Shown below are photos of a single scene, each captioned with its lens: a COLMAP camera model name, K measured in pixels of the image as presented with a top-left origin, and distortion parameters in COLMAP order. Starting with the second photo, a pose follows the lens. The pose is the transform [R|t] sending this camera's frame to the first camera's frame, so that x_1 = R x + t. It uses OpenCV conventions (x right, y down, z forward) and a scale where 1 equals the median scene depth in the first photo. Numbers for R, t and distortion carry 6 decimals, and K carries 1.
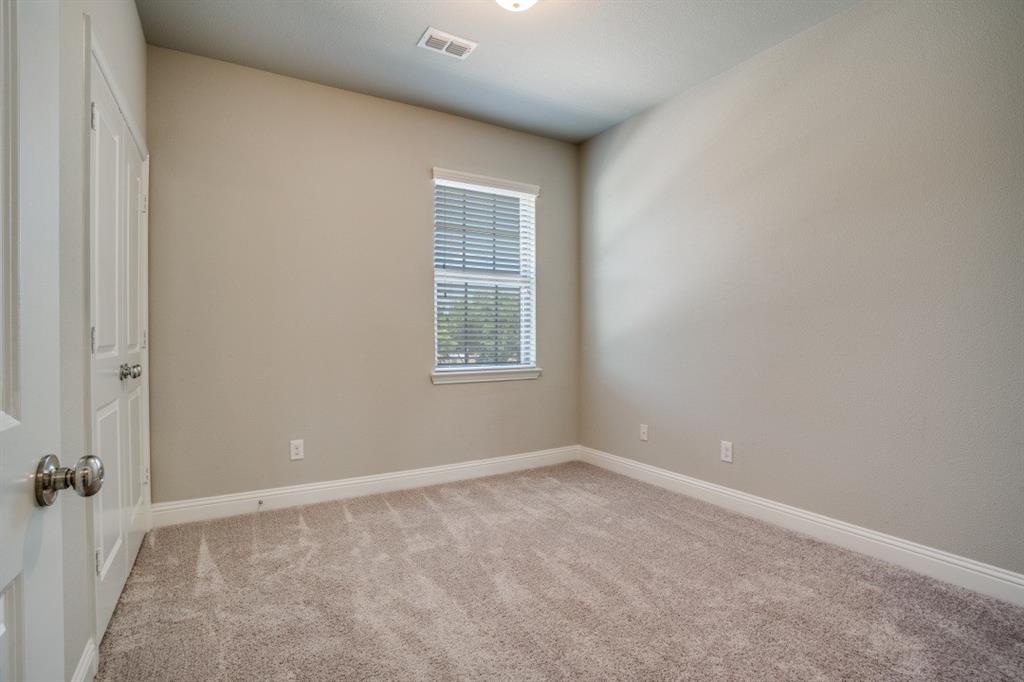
lens RADIAL K [[511.1, 0, 539.7], [0, 511.1, 339.8], [0, 0, 1]] dist [-0.001087, -0.000087]
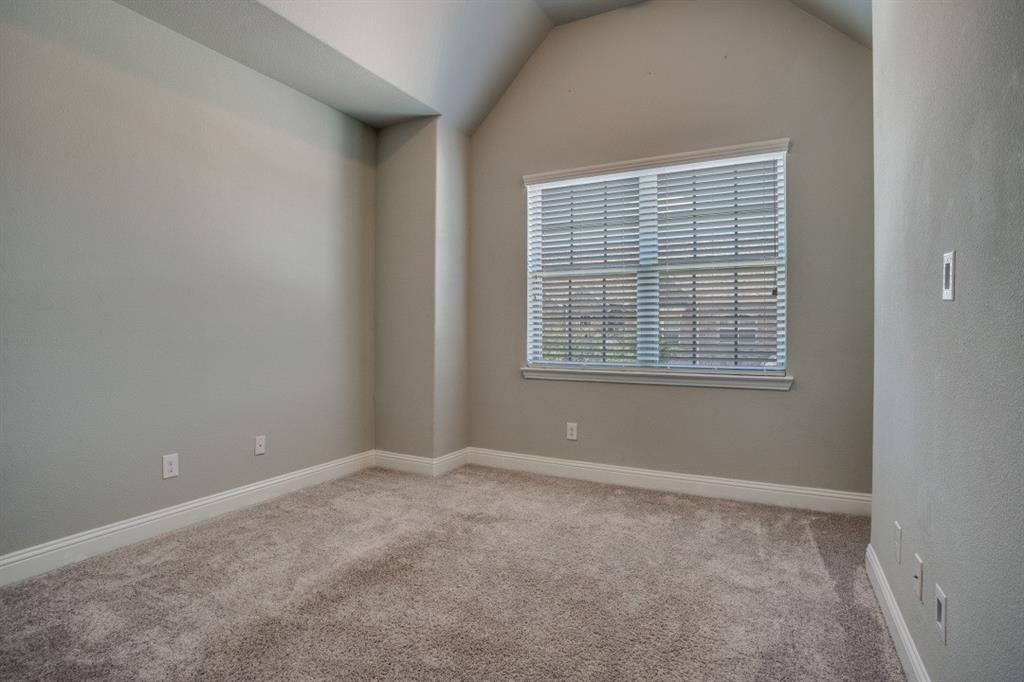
lens RADIAL K [[511.1, 0, 539.7], [0, 511.1, 339.8], [0, 0, 1]] dist [-0.001087, -0.000087]
pose [[0.548957, 0.006712, -0.835824, 0.602105], [-0.005515, 0.999975, 0.004408, 0.000093], [0.835833, 0.002190, 0.548980, 0.374932]]
